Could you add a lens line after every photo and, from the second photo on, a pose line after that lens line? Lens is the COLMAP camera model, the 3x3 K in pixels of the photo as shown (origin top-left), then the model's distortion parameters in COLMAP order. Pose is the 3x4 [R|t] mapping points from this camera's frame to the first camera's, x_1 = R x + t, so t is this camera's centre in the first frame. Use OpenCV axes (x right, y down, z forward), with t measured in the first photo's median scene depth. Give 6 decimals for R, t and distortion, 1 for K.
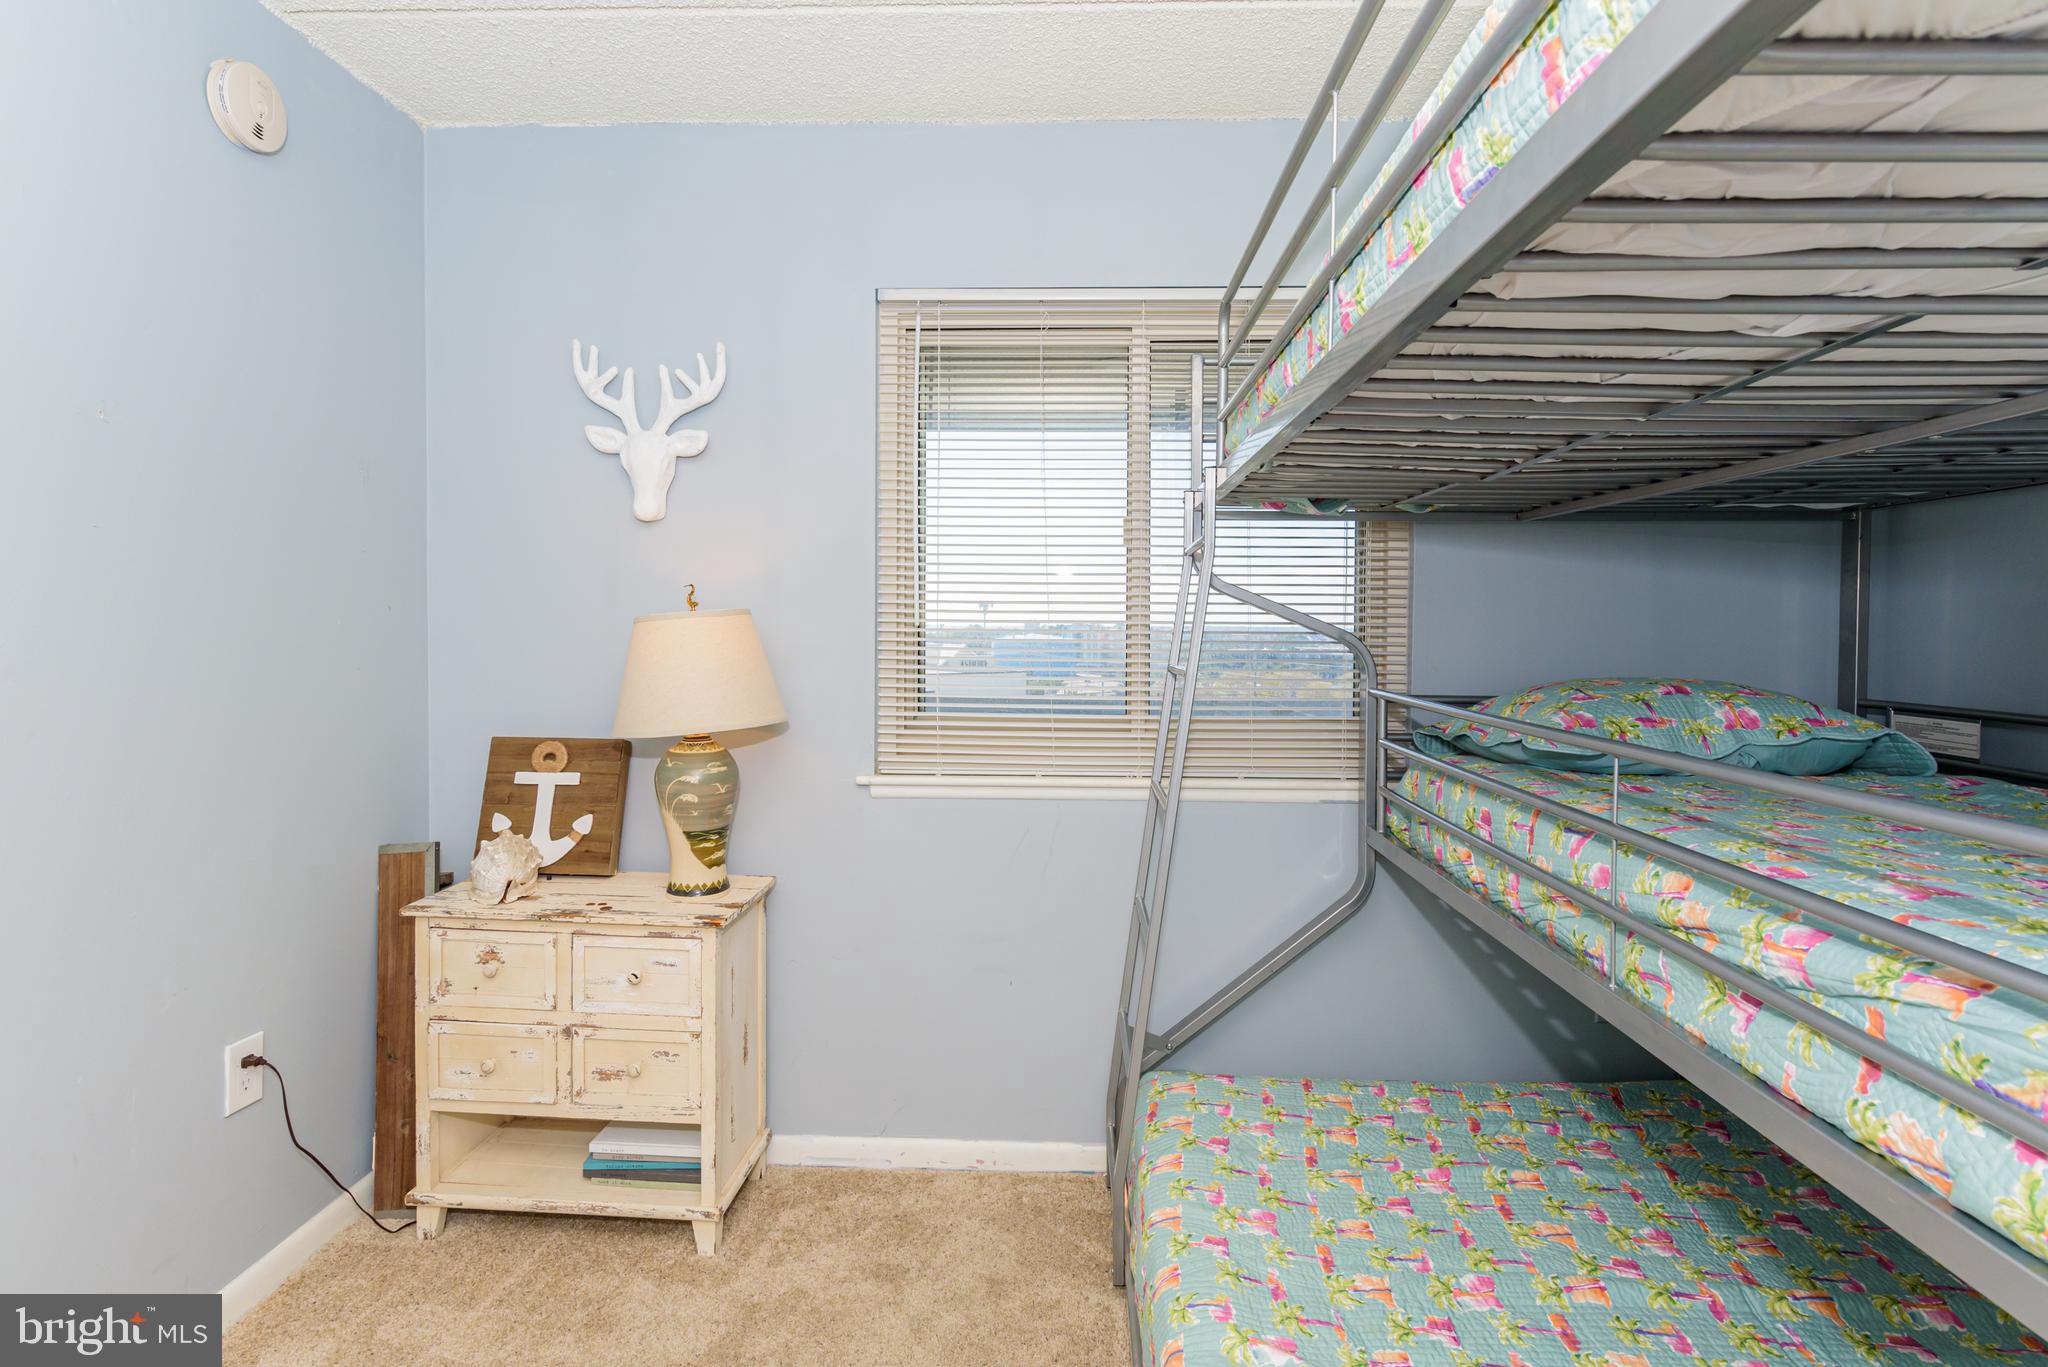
lens RADIAL K [[1036.4, 0, 1018.0], [0, 1036.4, 647.3], [0, 0, 1]] dist [0.003432, 0.000170]
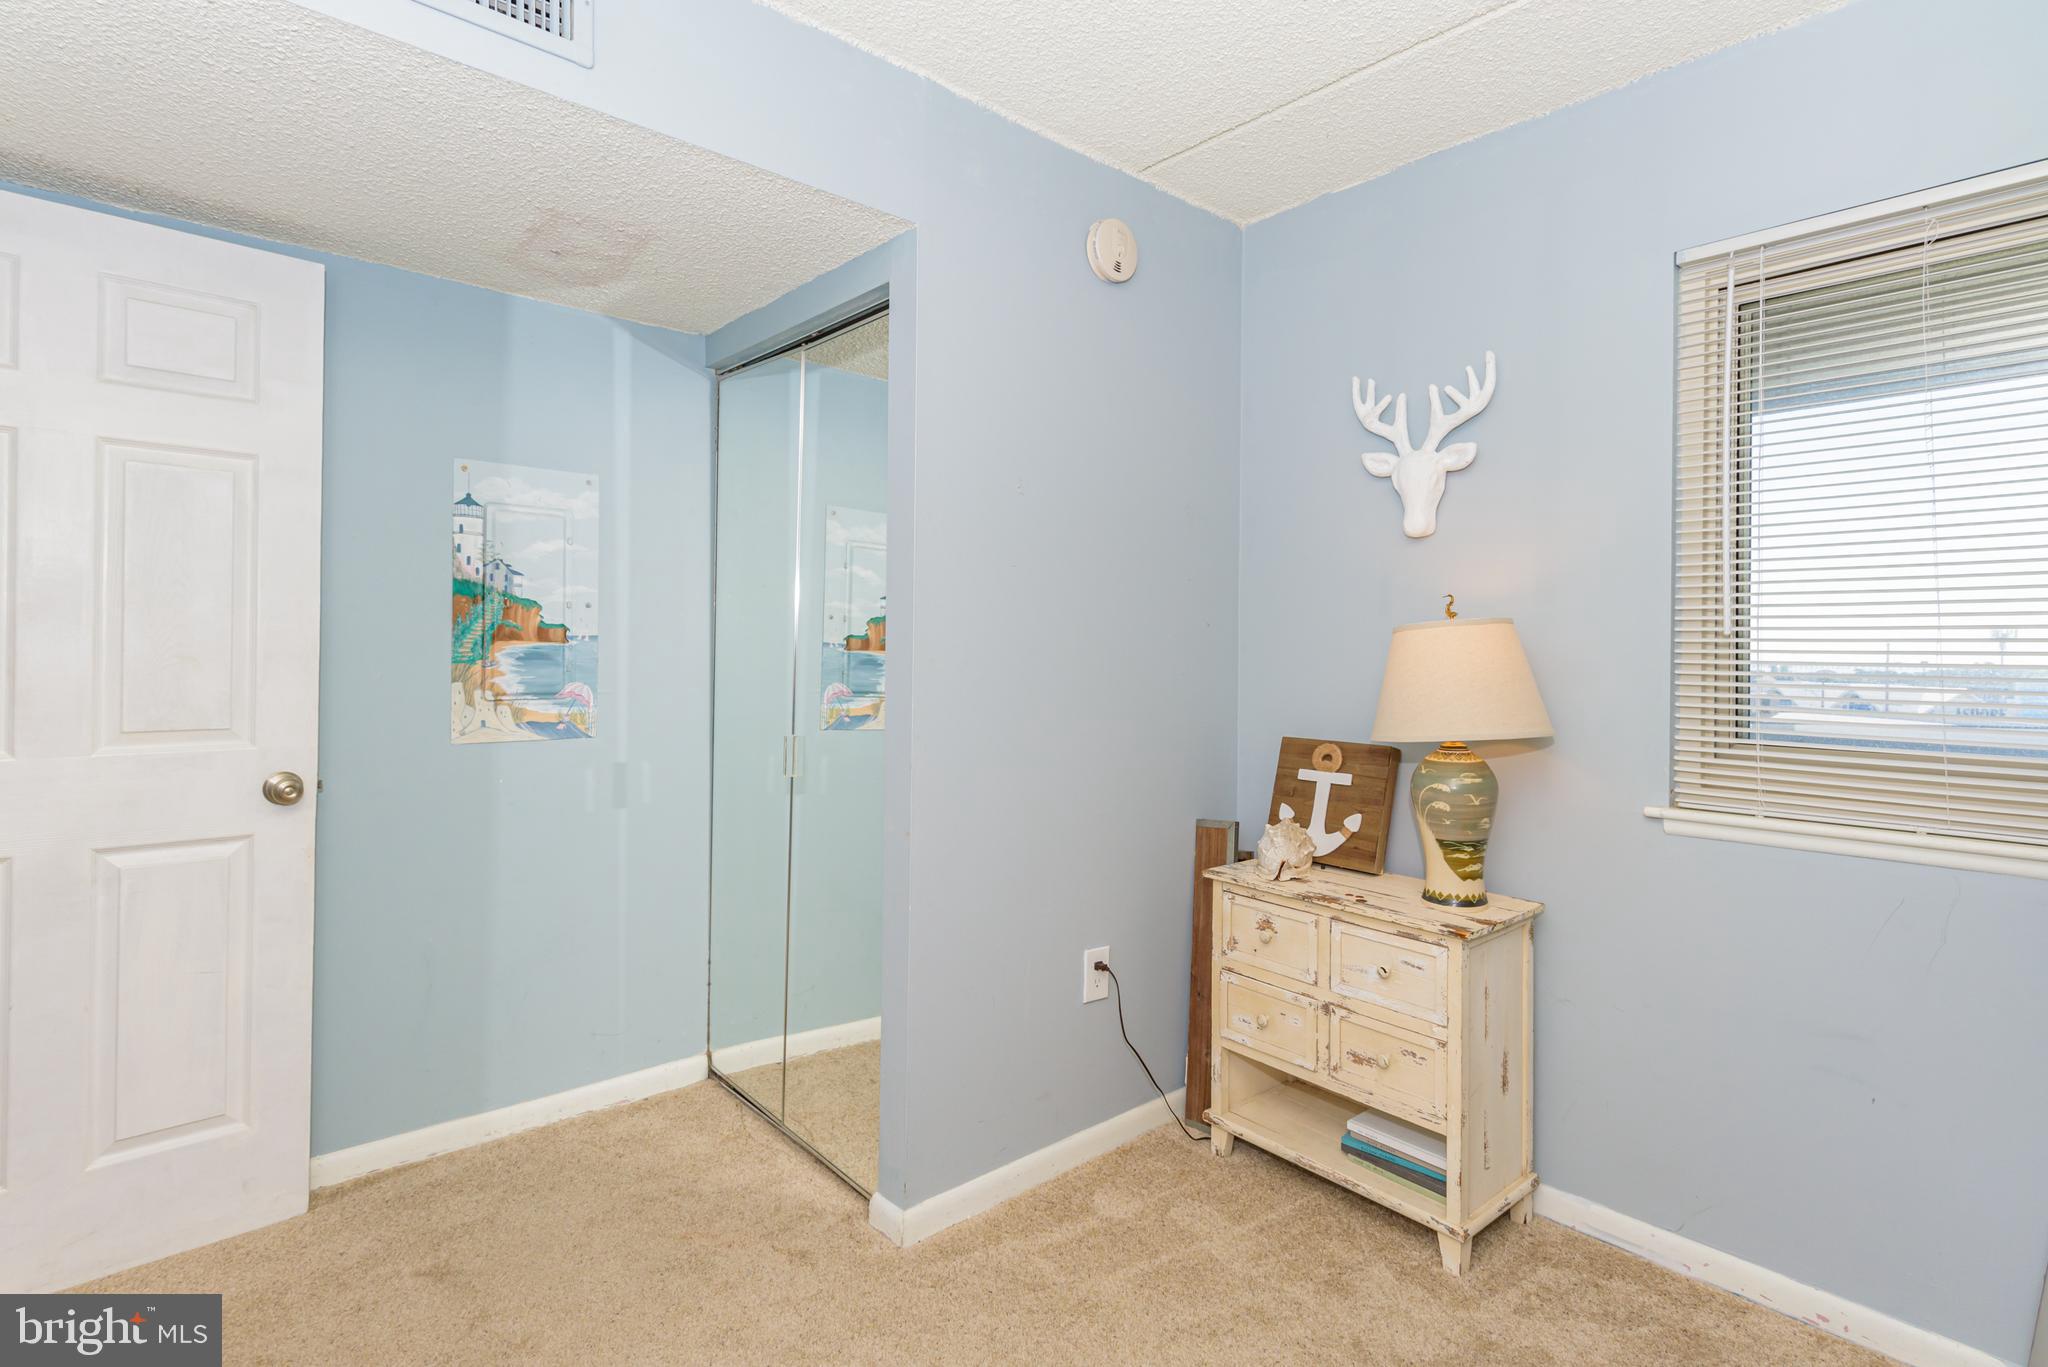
lens RADIAL K [[1009.1, 0, 1027.4], [0, 1009.1, 647.3], [0, 0, 1]] dist [0.004731, 0.000252]
pose [[0.698685, -0.002570, -0.715425, 0.102910], [-0.021518, 0.999466, -0.024605, 0.024045], [0.715106, 0.032586, 0.698256, 0.022284]]
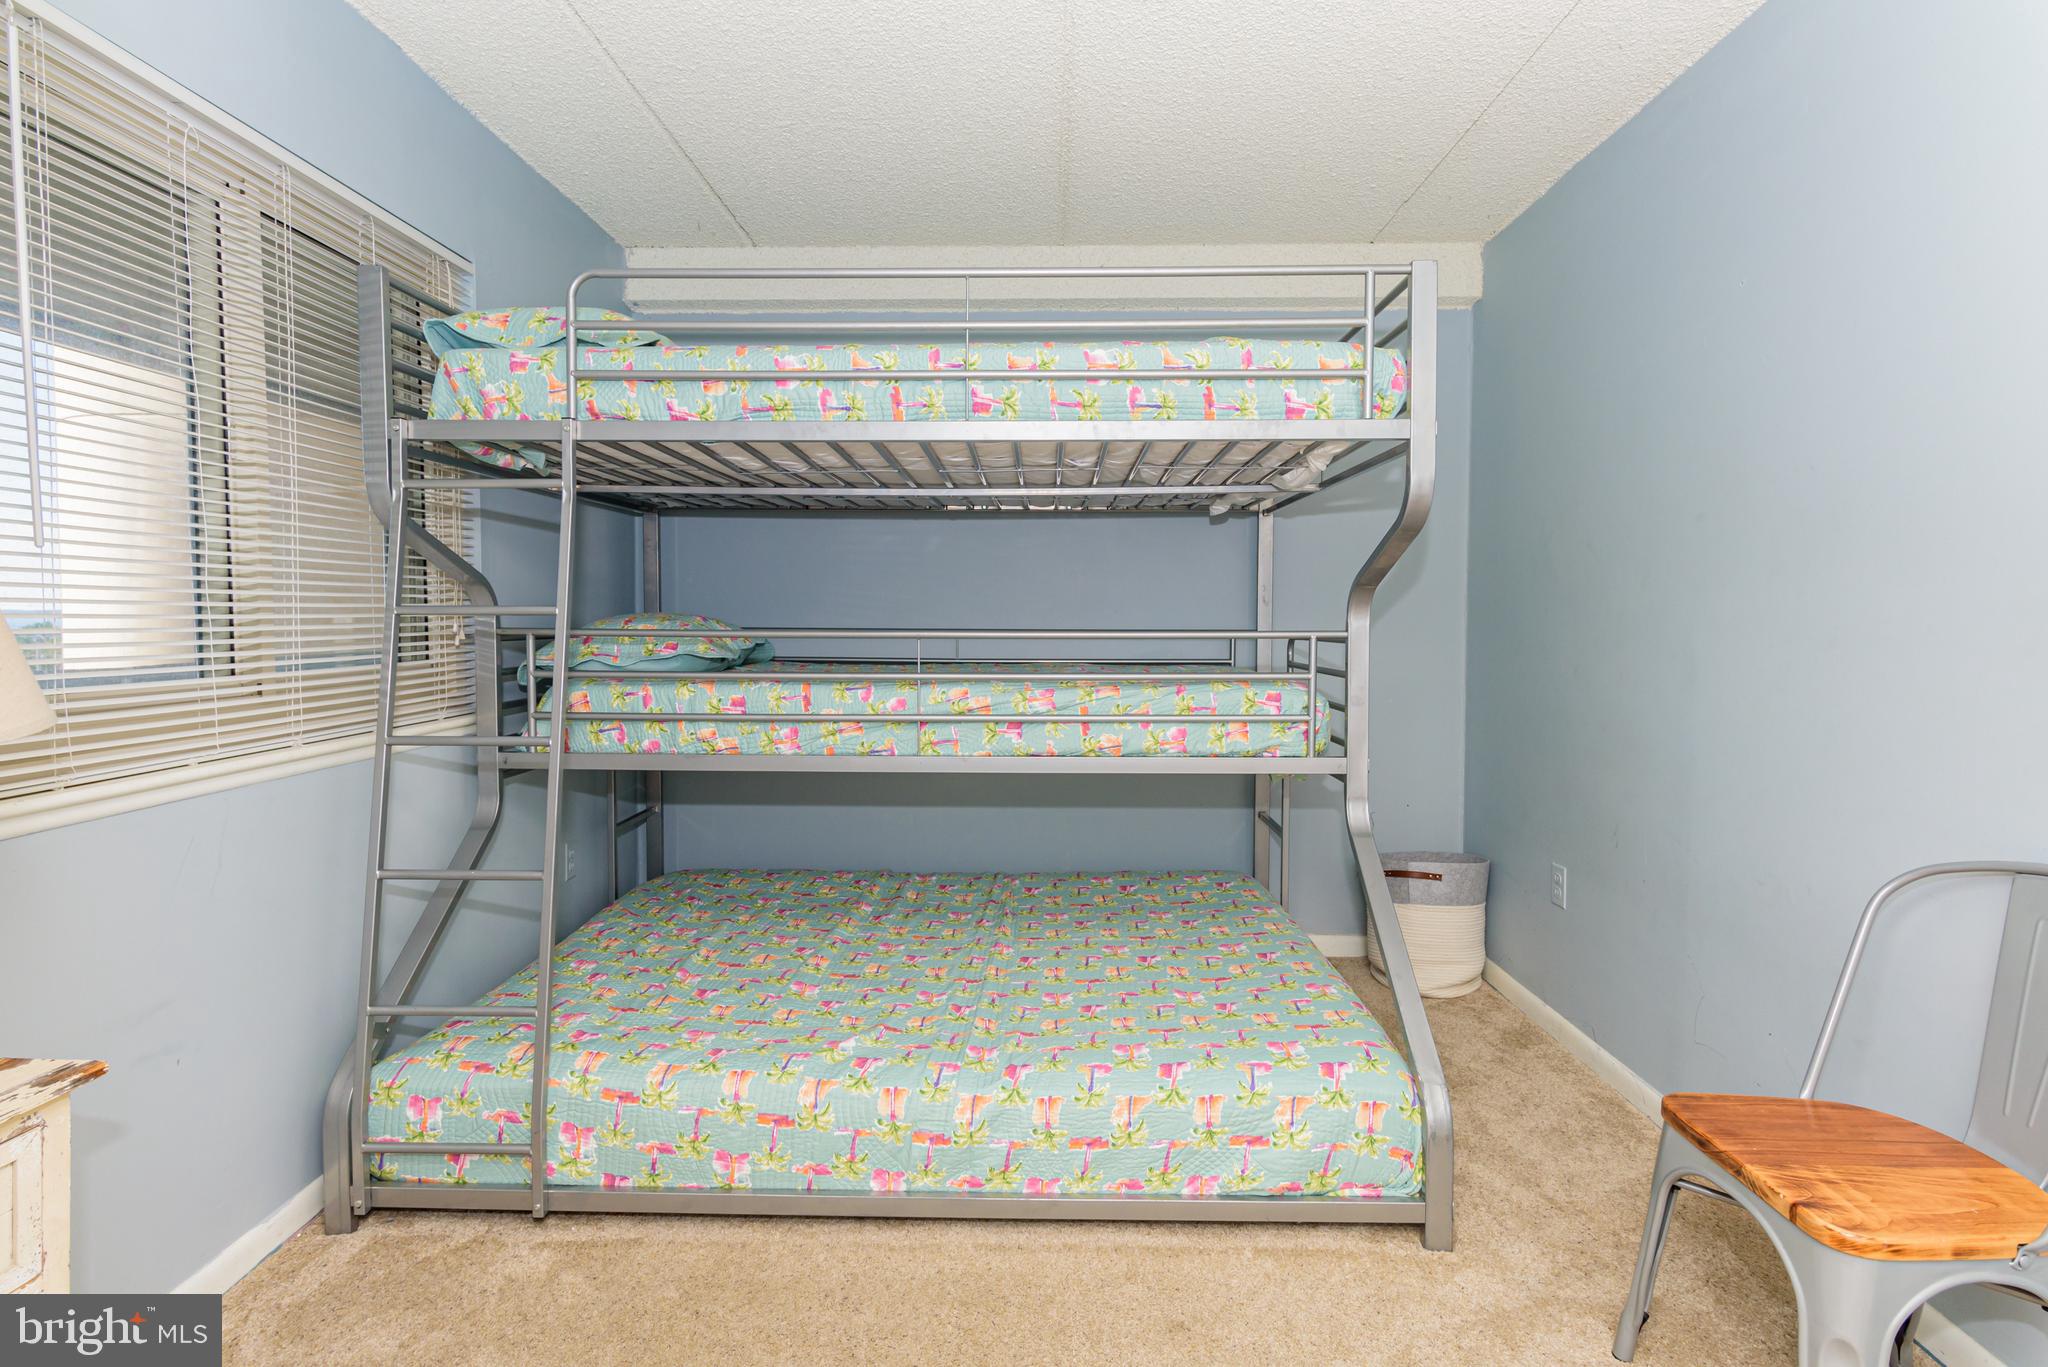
lens RADIAL K [[1035.1, 0, 1027.4], [0, 1035.1, 638.4], [0, 0, 1]] dist [0.003421, -0.000980]
pose [[-0.036721, -0.032769, 0.998788, -0.801935], [0.014131, 0.999345, 0.033307, 0.022794], [-0.999226, 0.015337, -0.036233, 0.491610]]
